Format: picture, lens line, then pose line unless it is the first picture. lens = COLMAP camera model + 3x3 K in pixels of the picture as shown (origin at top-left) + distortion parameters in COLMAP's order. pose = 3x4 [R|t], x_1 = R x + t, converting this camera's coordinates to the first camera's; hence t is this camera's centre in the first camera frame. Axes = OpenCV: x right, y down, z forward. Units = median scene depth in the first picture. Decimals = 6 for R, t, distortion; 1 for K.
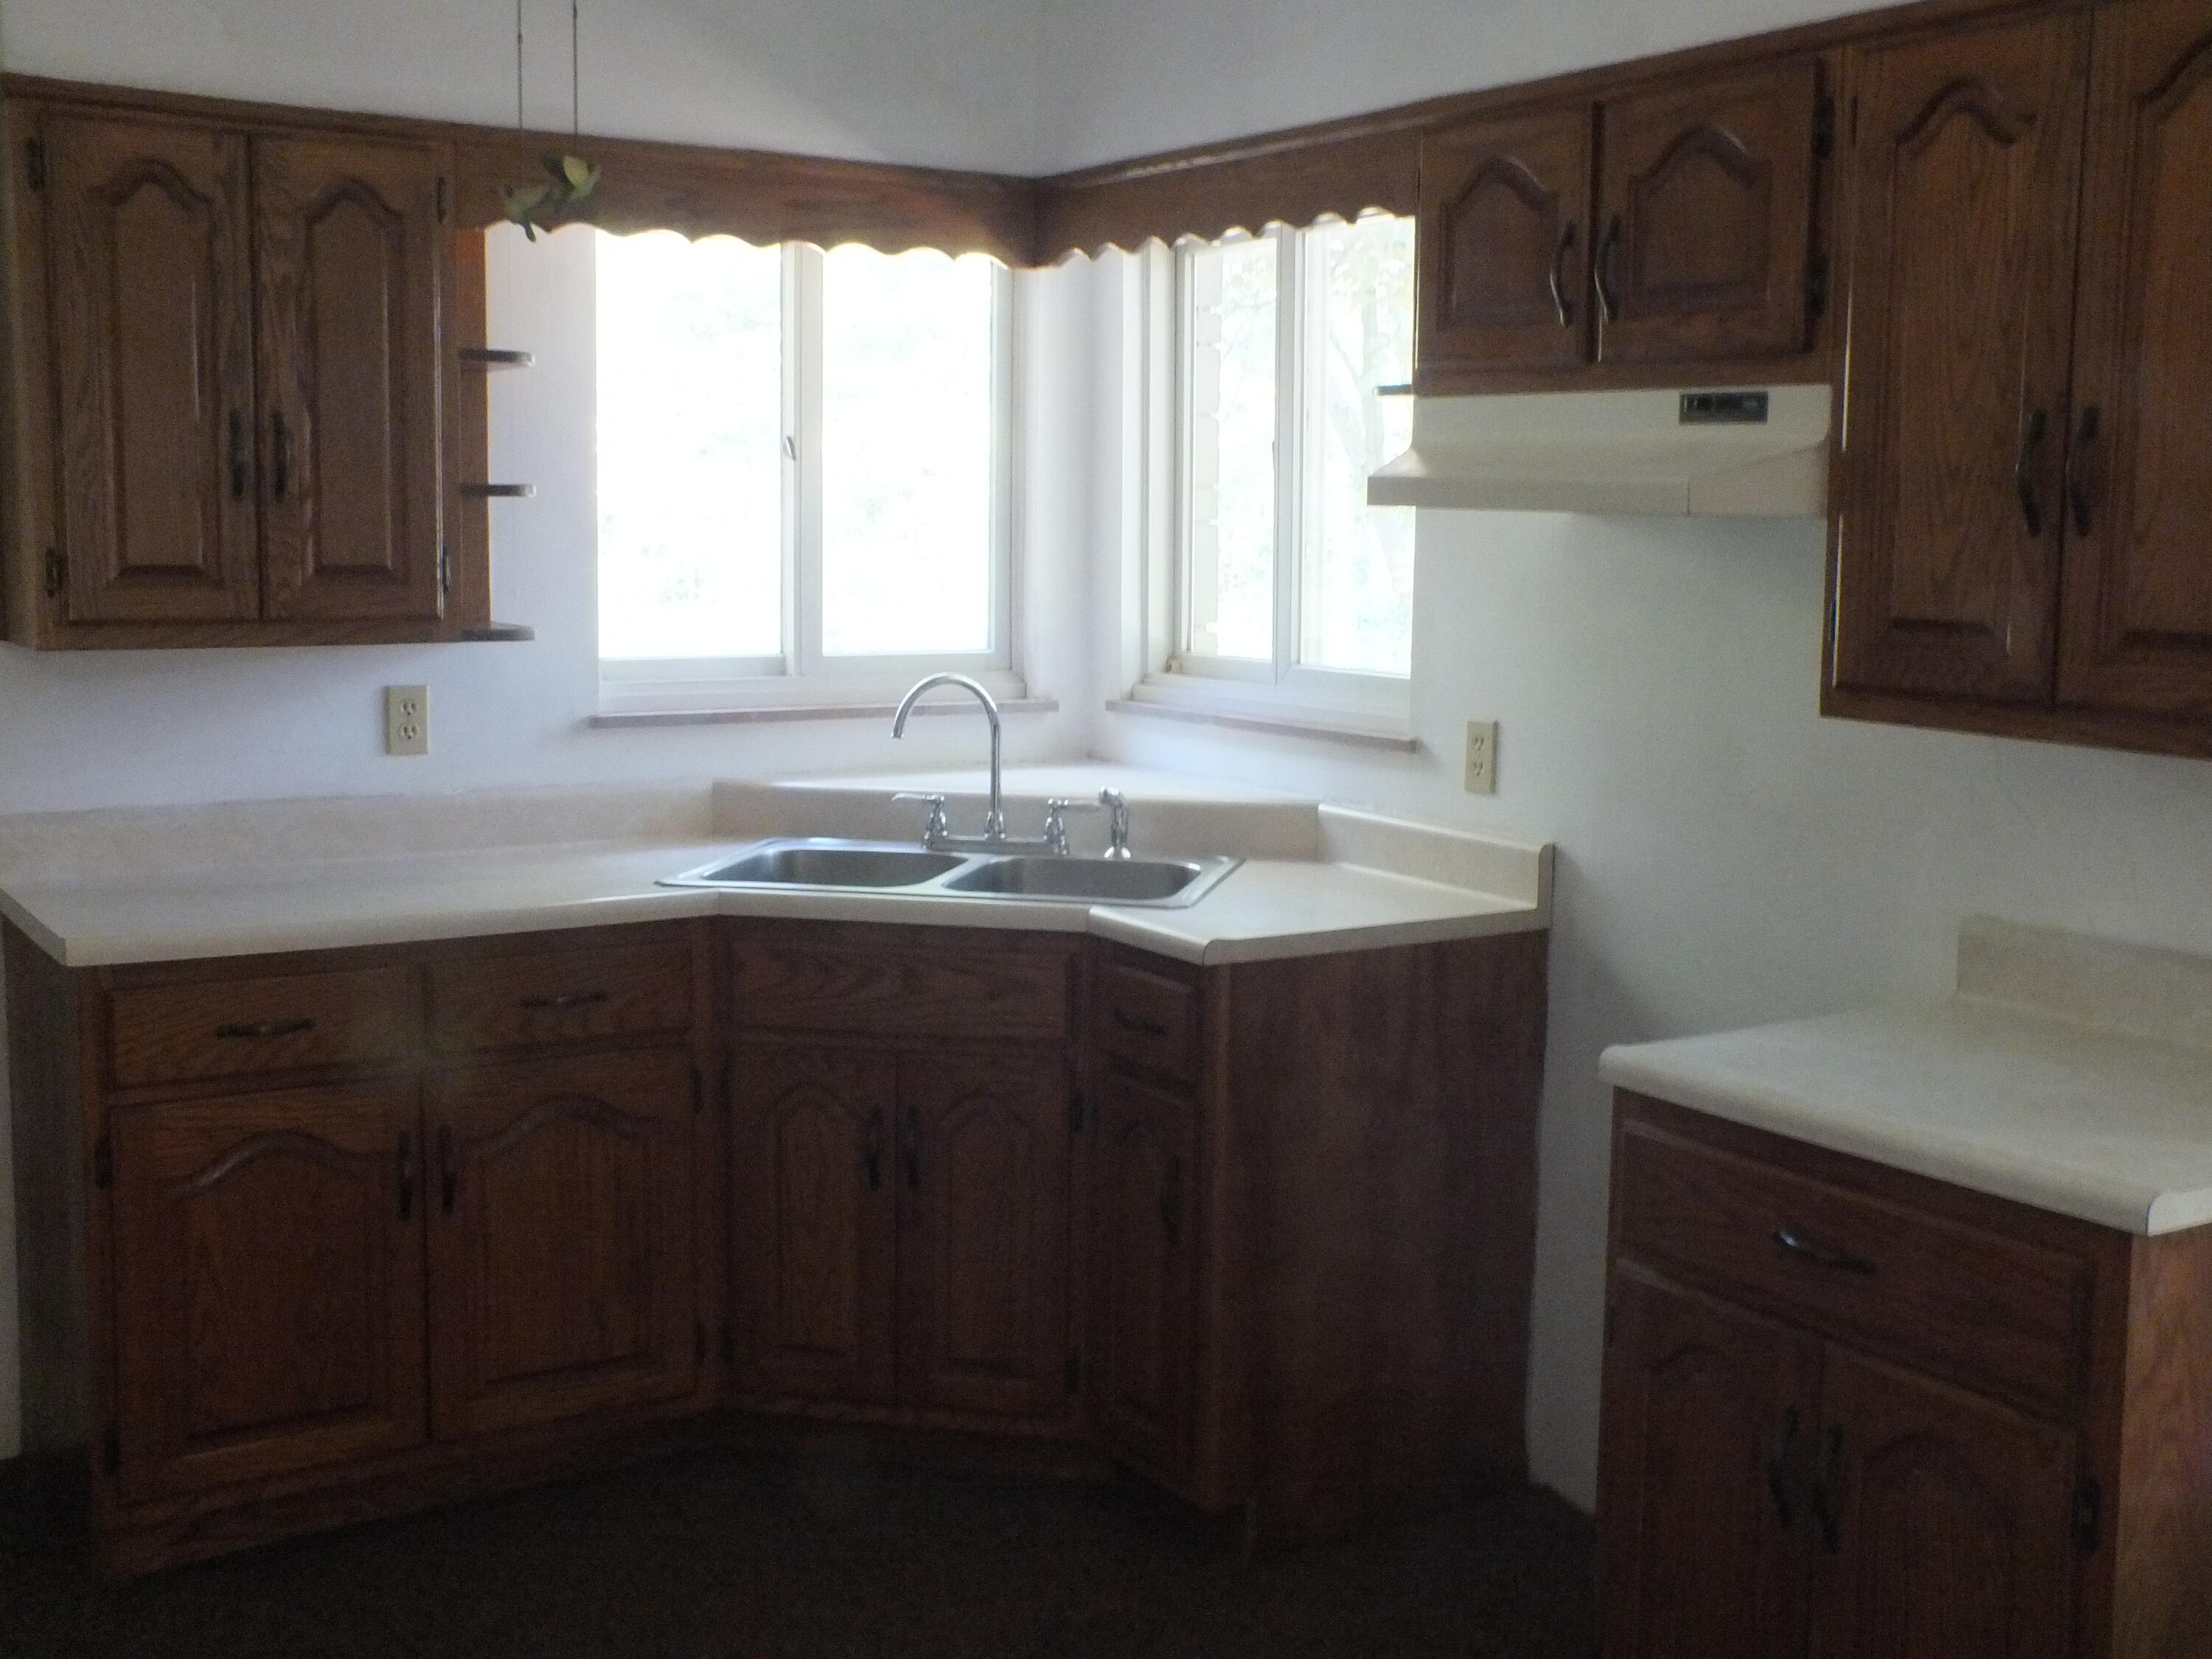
lens RADIAL K [[2393.8, 0, 1106.0], [0, 2393.8, 829.5], [0, 0, 1]] dist [0.006732, 0.010400]
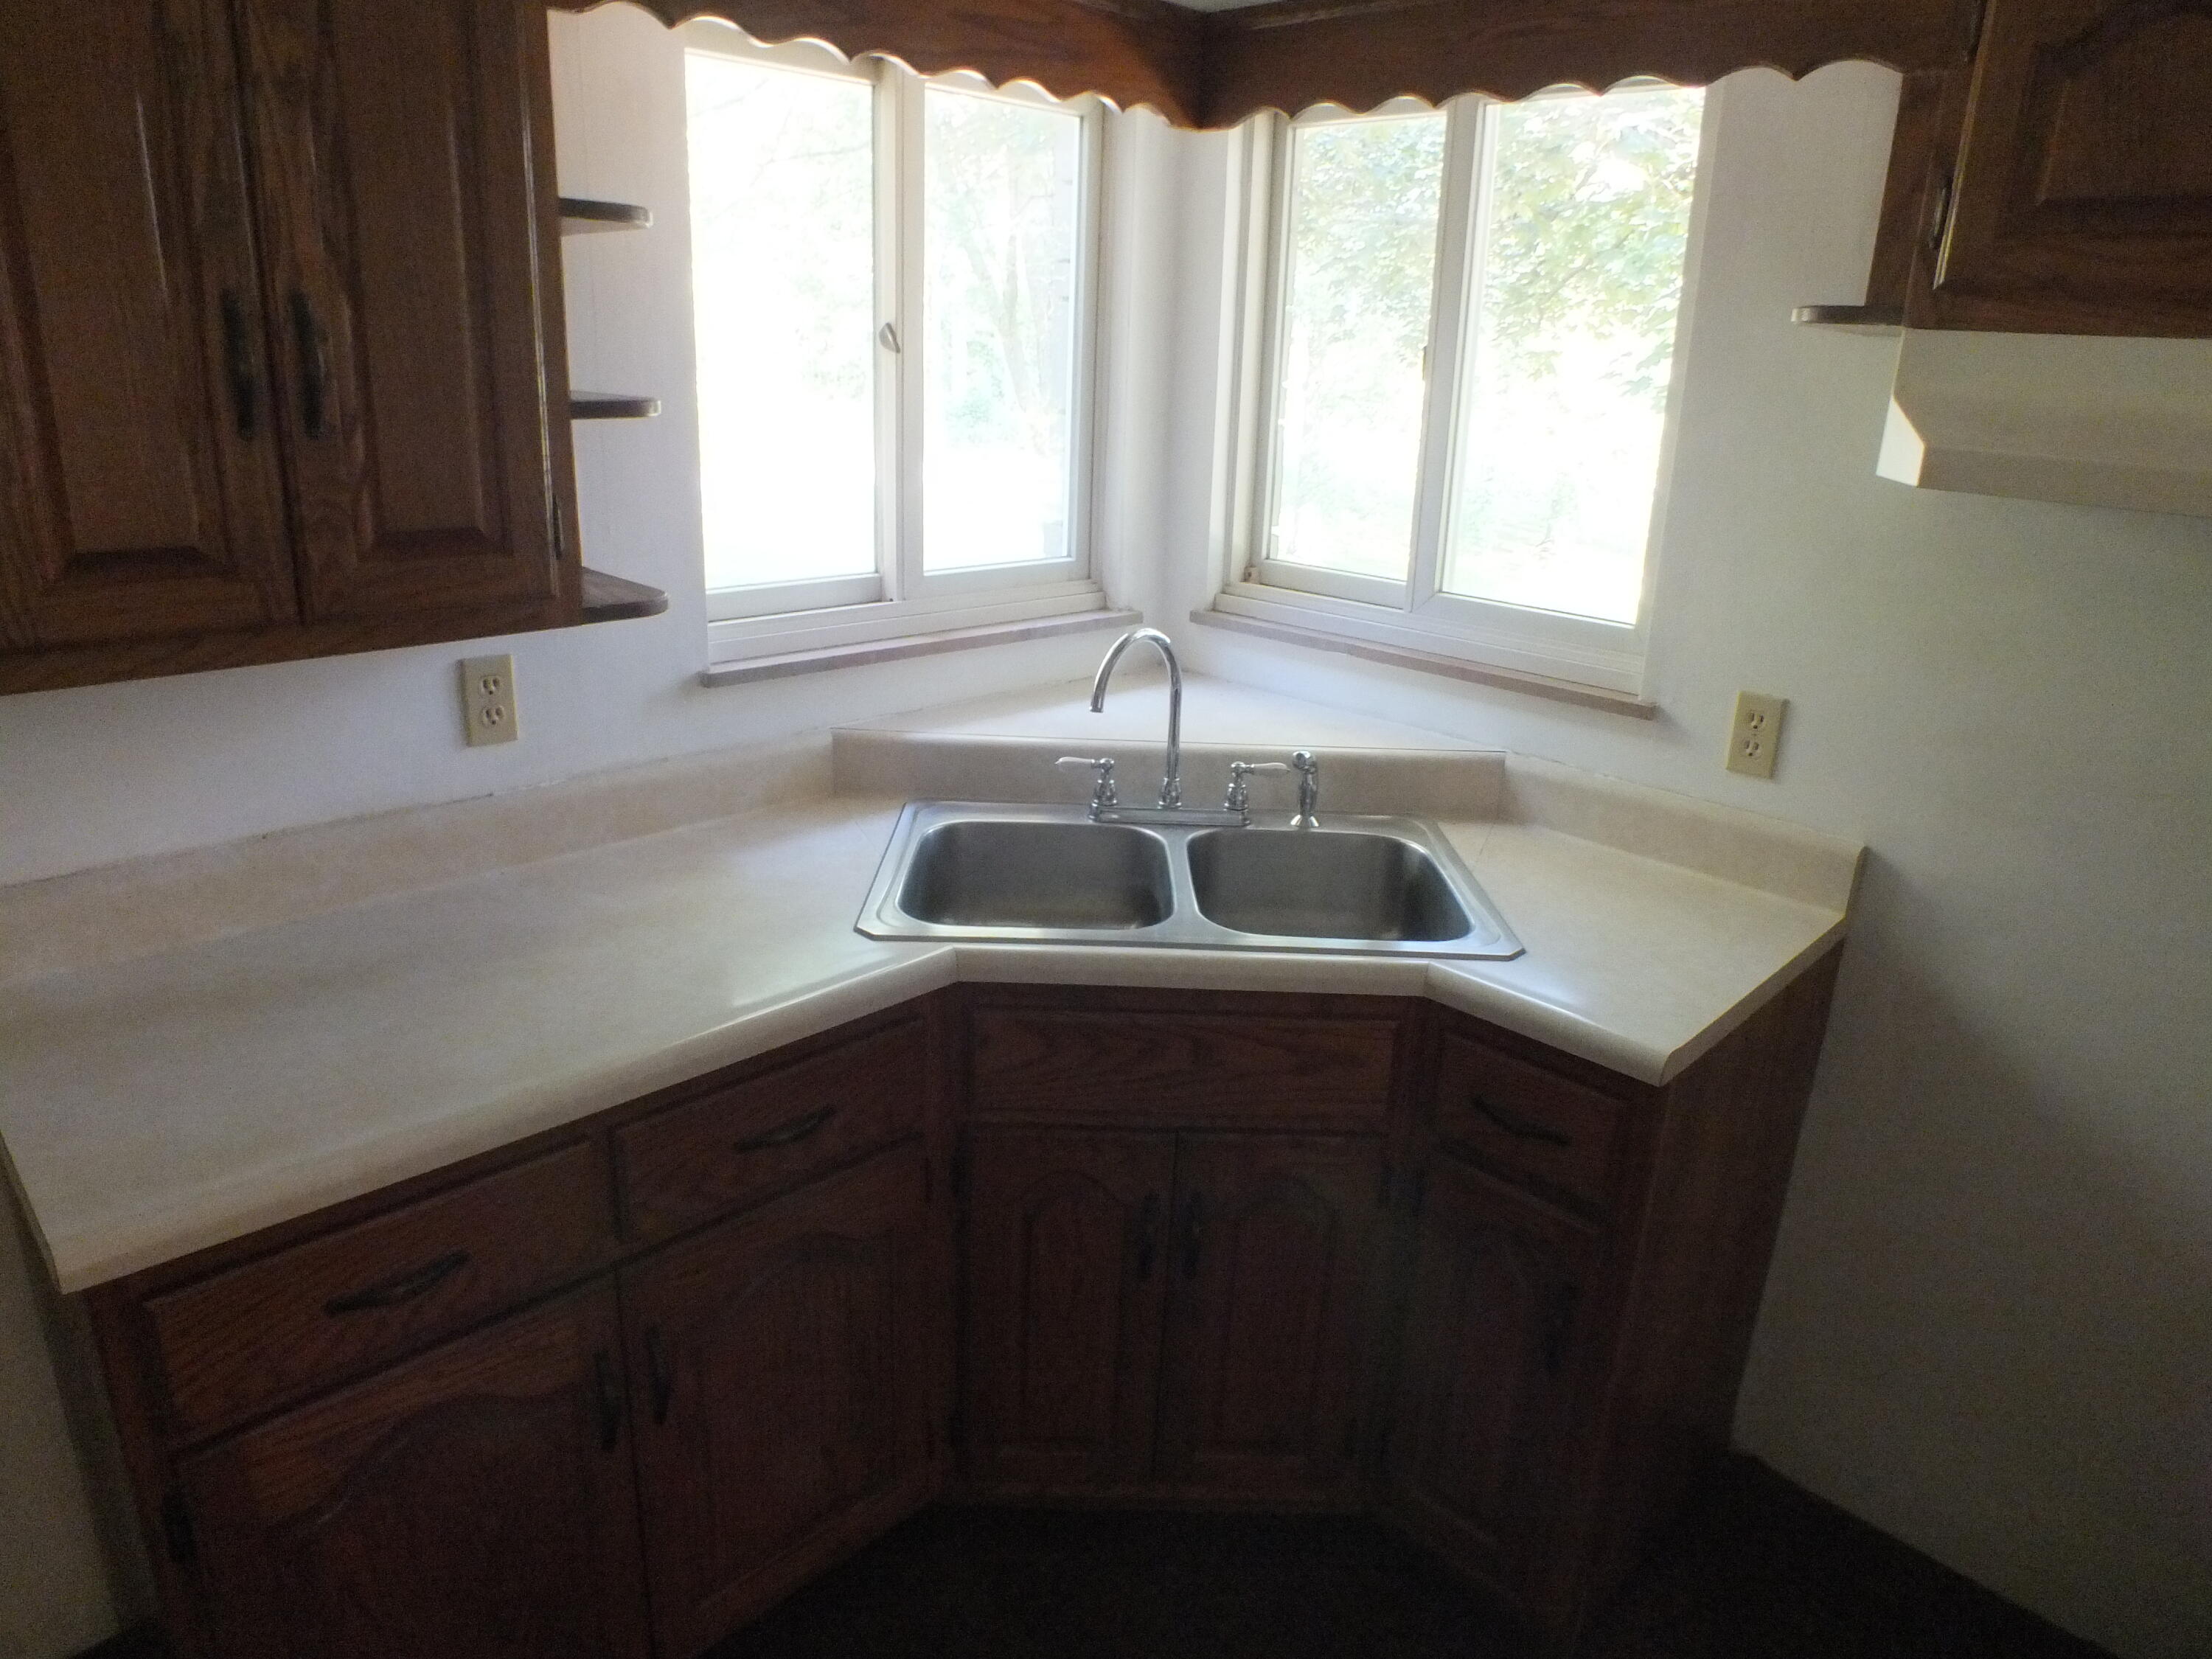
lens RADIAL K [[1505.4, 0, 1103.7], [0, 1505.4, 900.3], [0, 0, 1]] dist [-0.036207, 0.000665]
pose [[0.982383, -0.038732, 0.182821, -0.196944], [-0.002497, 0.975478, 0.220083, -0.096000], [-0.186862, -0.216663, 0.958196, 0.505529]]
